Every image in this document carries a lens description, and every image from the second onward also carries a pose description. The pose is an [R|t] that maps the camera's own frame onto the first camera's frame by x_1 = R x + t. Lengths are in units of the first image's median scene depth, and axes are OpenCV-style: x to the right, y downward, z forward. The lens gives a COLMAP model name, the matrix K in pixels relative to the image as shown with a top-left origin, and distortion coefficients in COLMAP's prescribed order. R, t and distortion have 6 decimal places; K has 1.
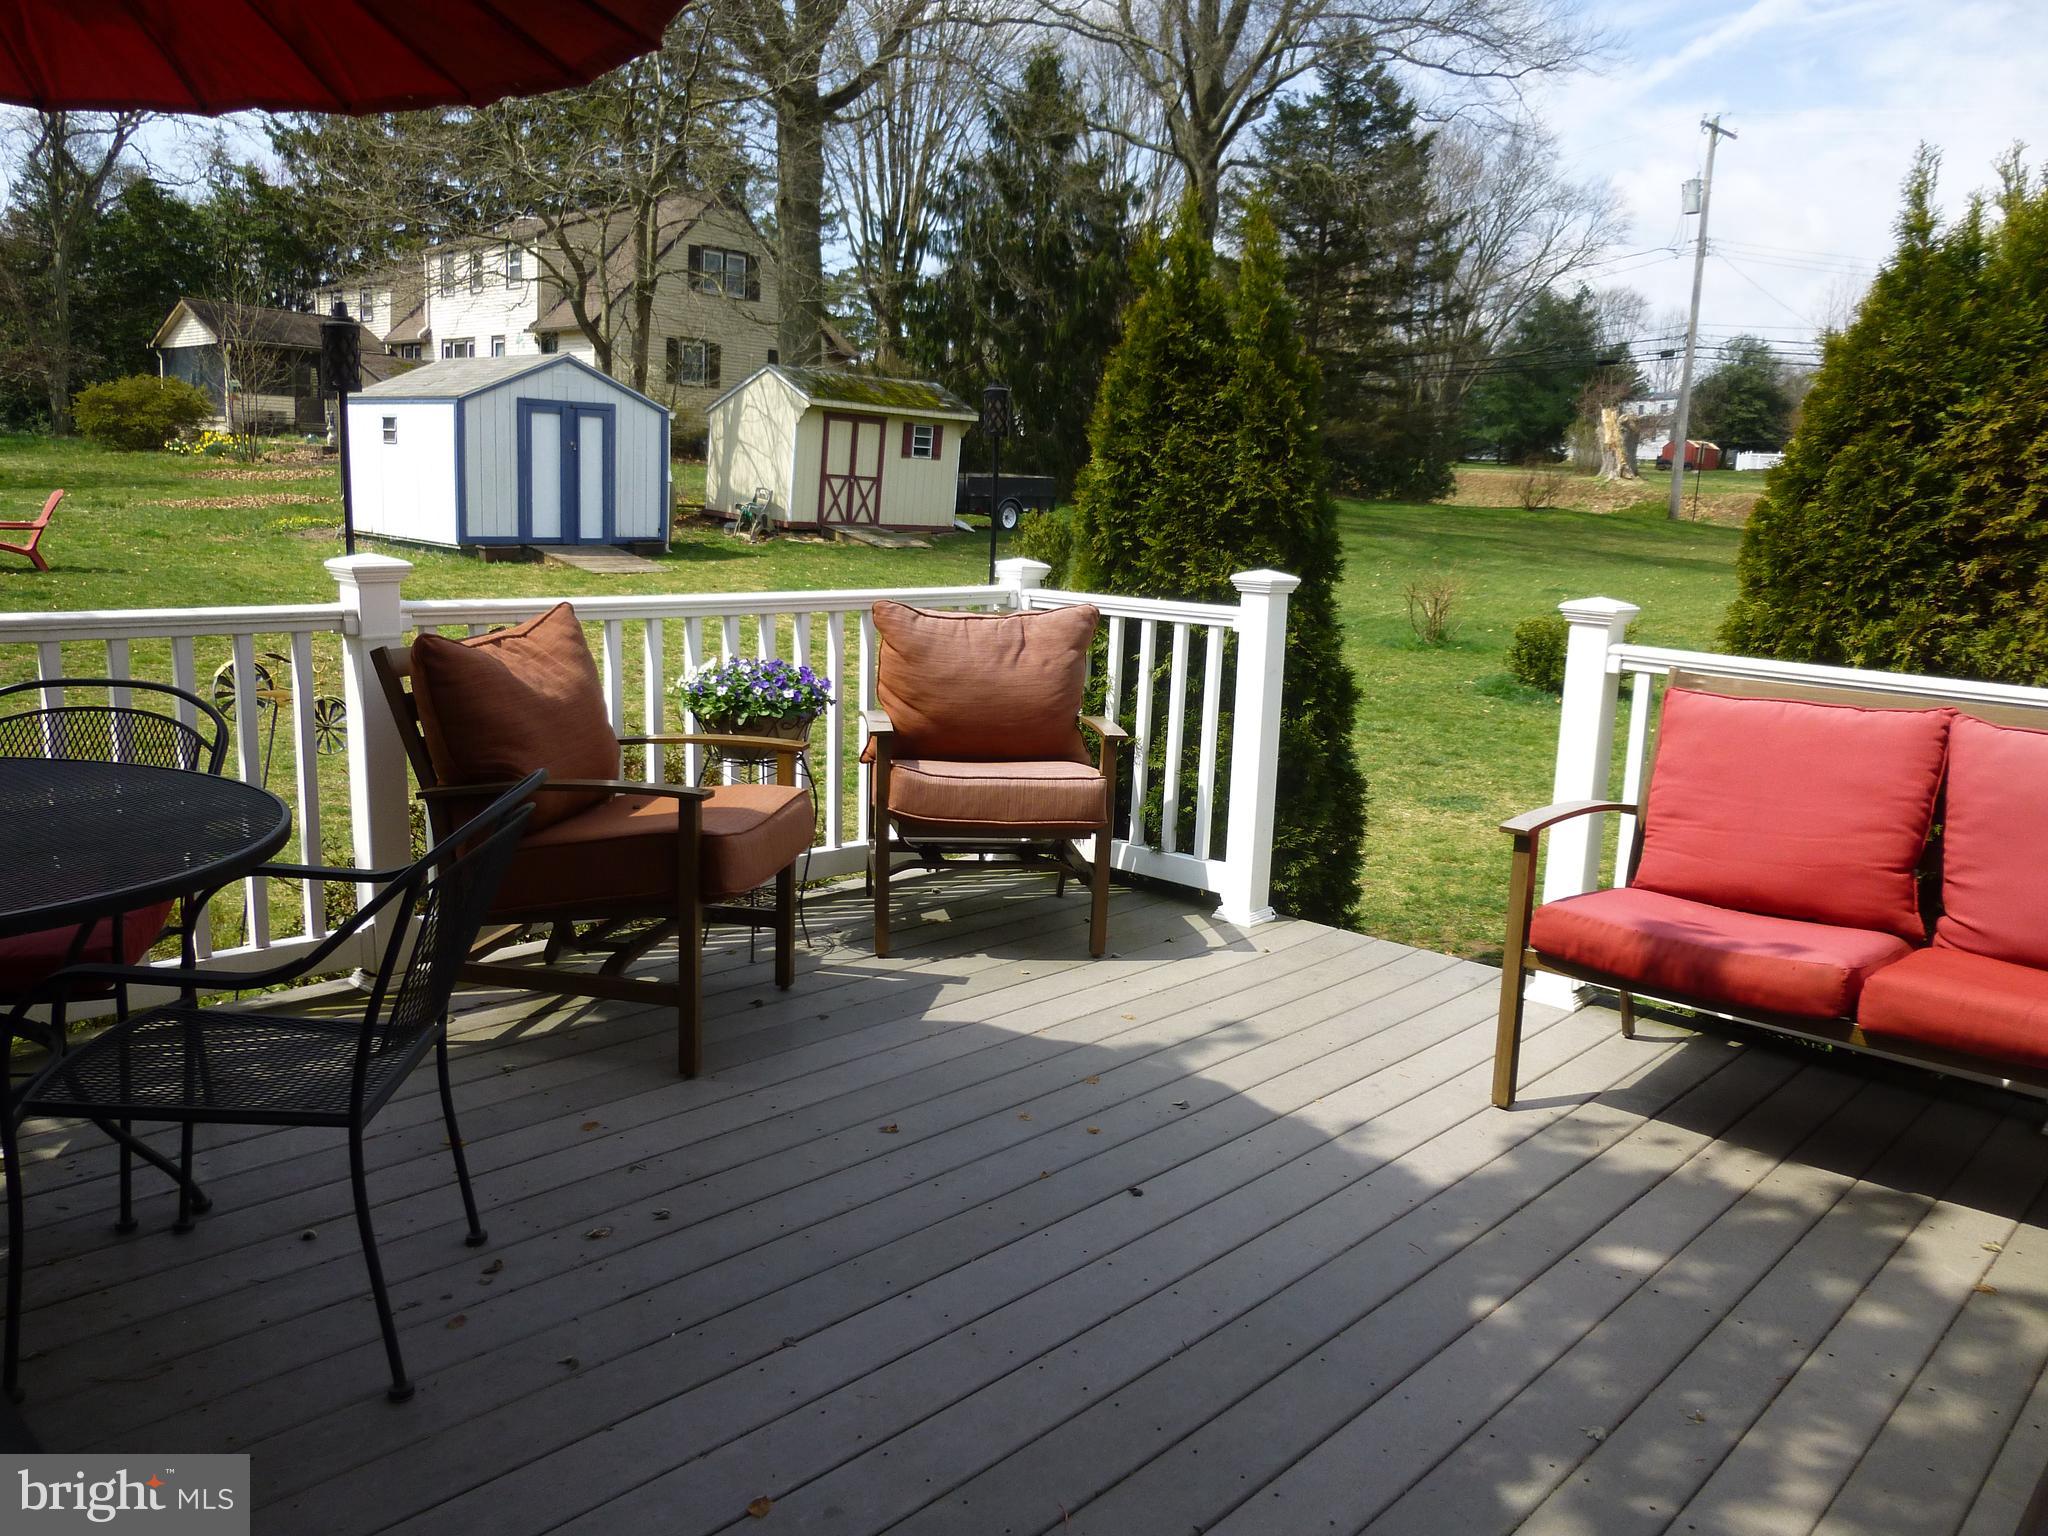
lens RADIAL K [[1515.1, 0, 1024.0], [0, 1515.1, 768.0], [0, 0, 1]] dist [-0.029070, 0.003556]
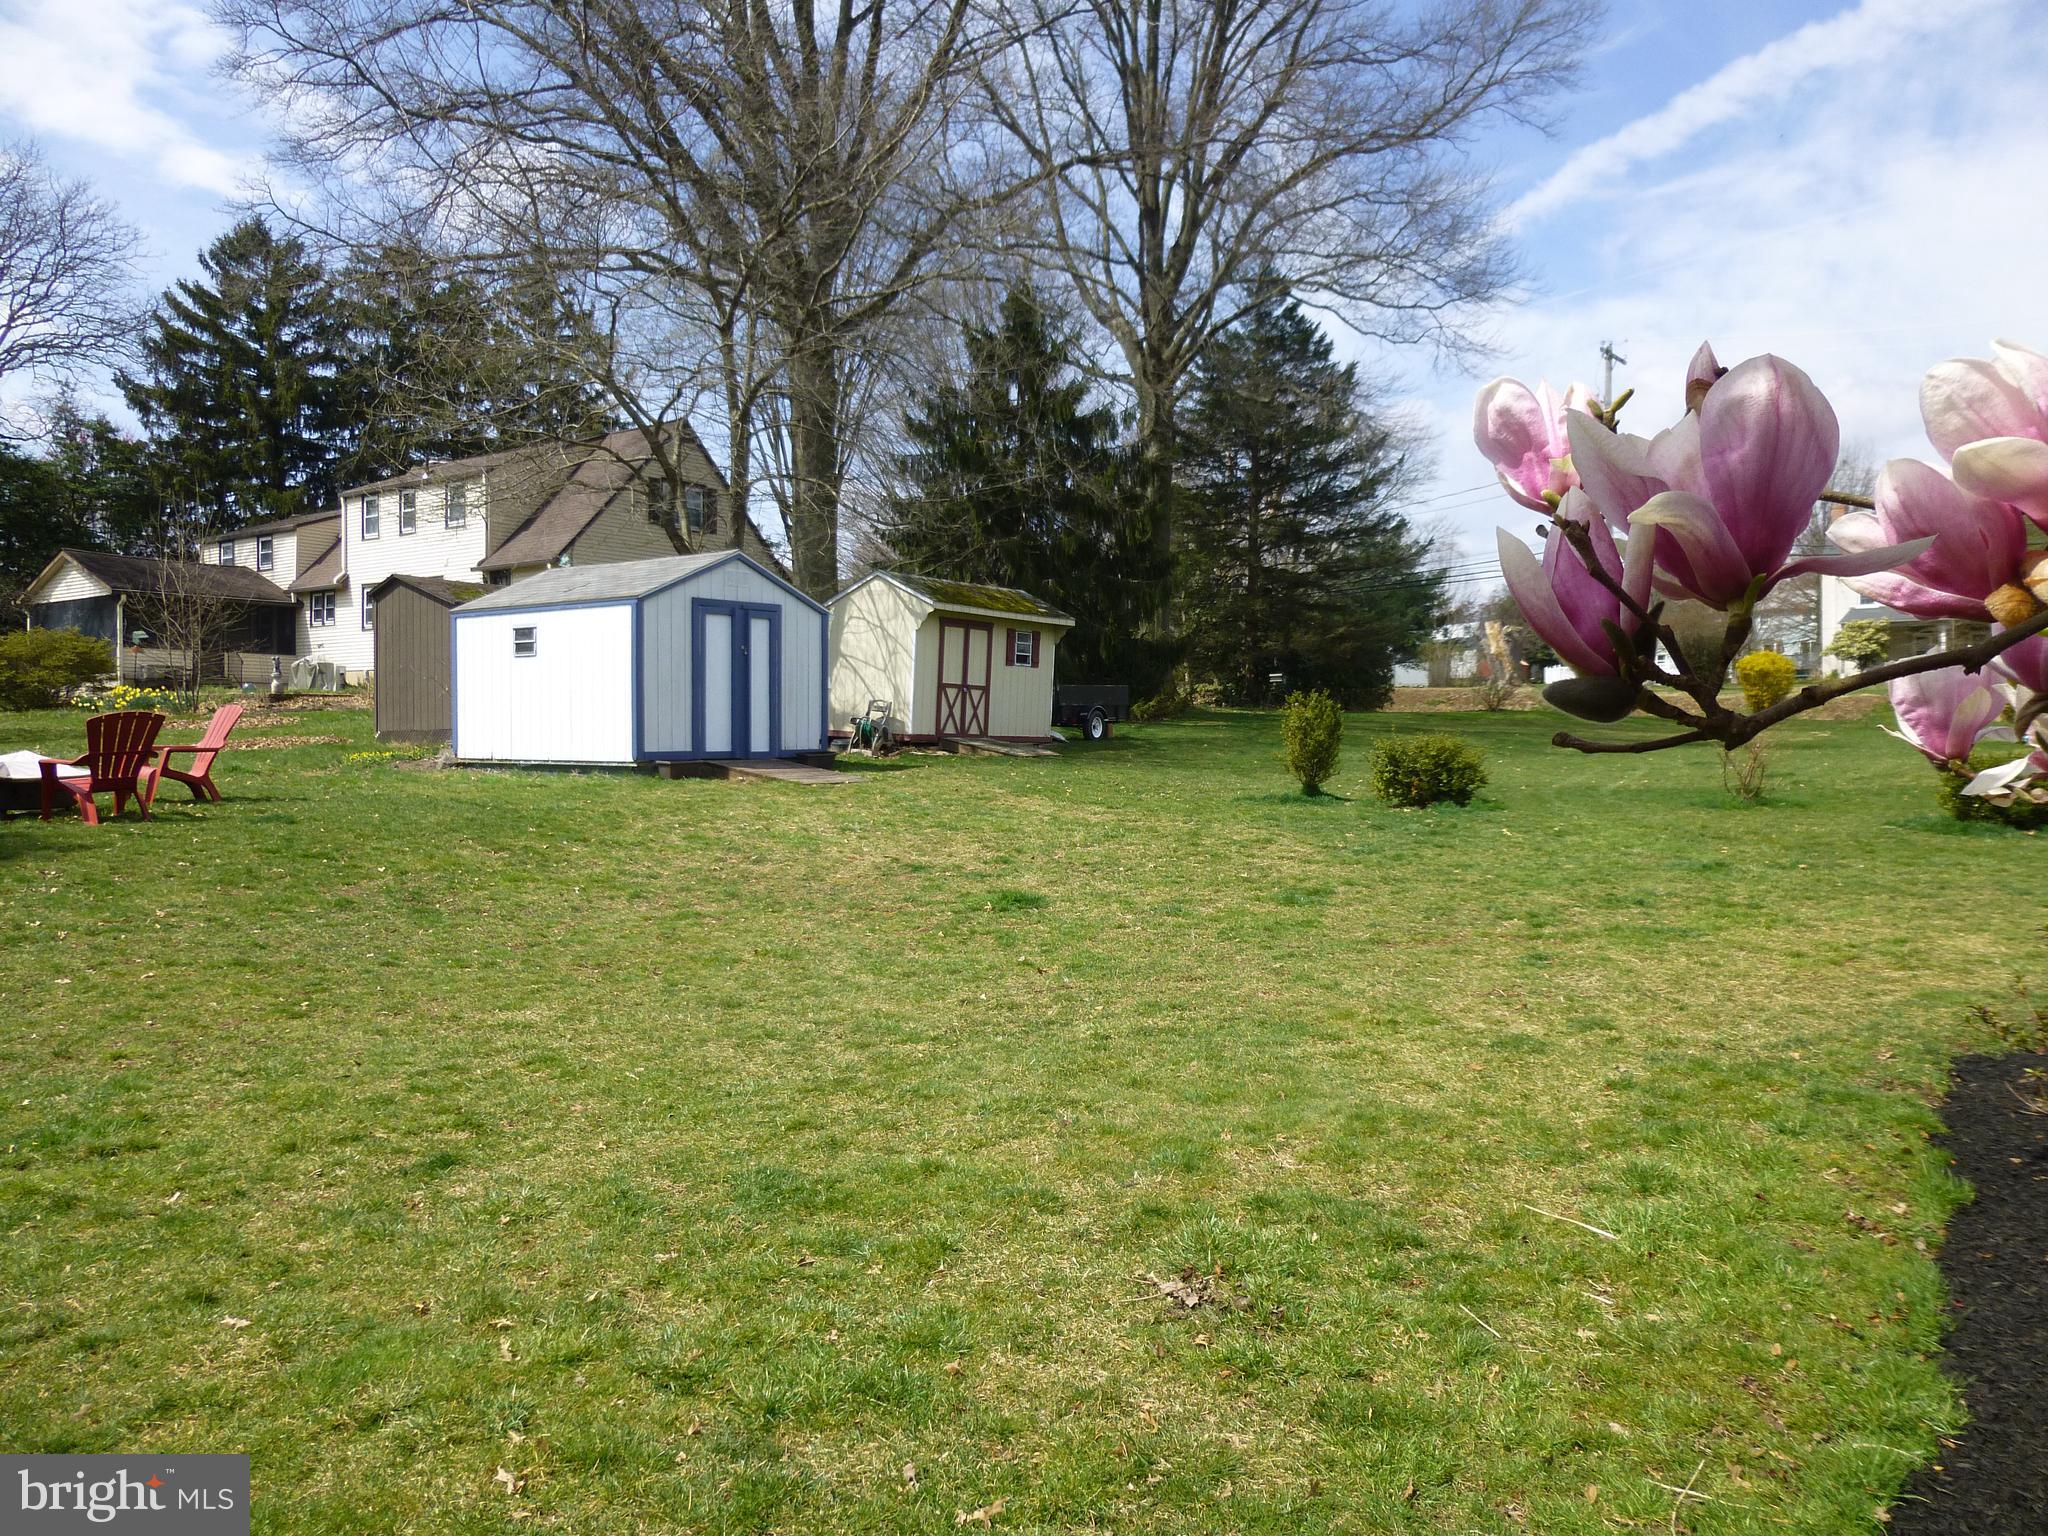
lens RADIAL K [[1533.3, 0, 1031.2], [0, 1533.3, 766.7], [0, 0, 1]] dist [-0.067416, 0.050693]
pose [[0.987363, -0.049962, 0.150390, -0.218943], [0.073928, 0.984627, -0.158254, 0.008740], [-0.140171, 0.167372, 0.975878, 0.082736]]
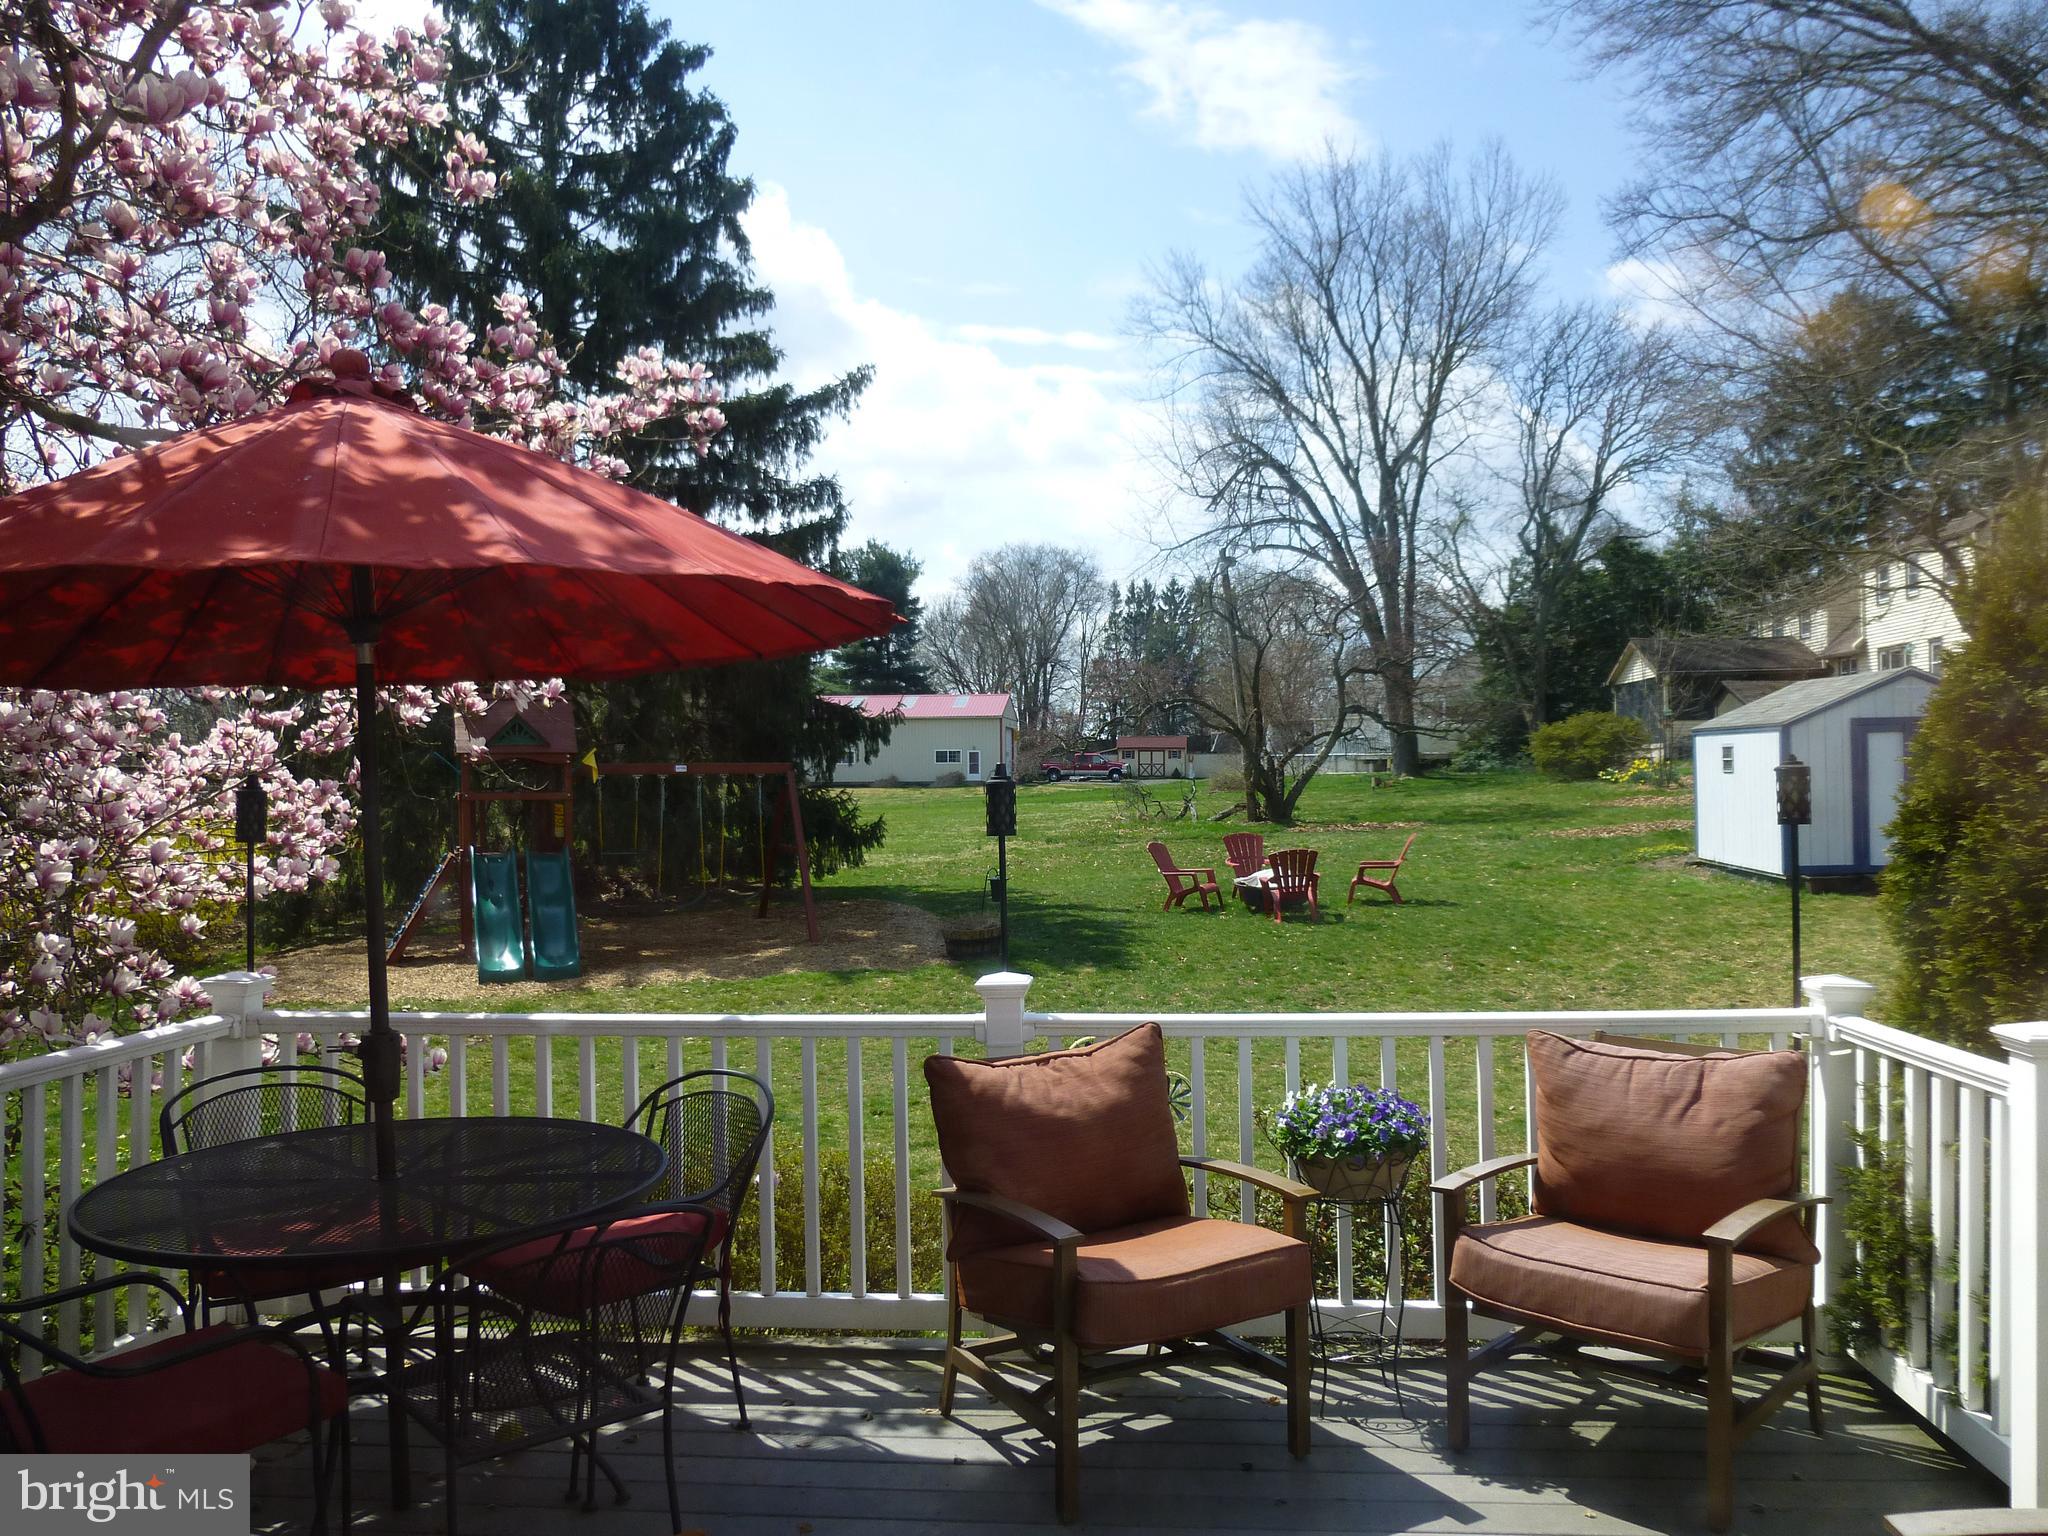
lens RADIAL K [[1525.9, 0, 1044.6], [0, 1525.9, 785.0], [0, 0, 1]] dist [-0.073470, 0.064351]
pose [[0.608980, -0.053828, -0.791357, 0.076349], [-0.097850, 0.984976, -0.142297, -0.017338], [0.787127, 0.164090, 0.594563, 0.041757]]
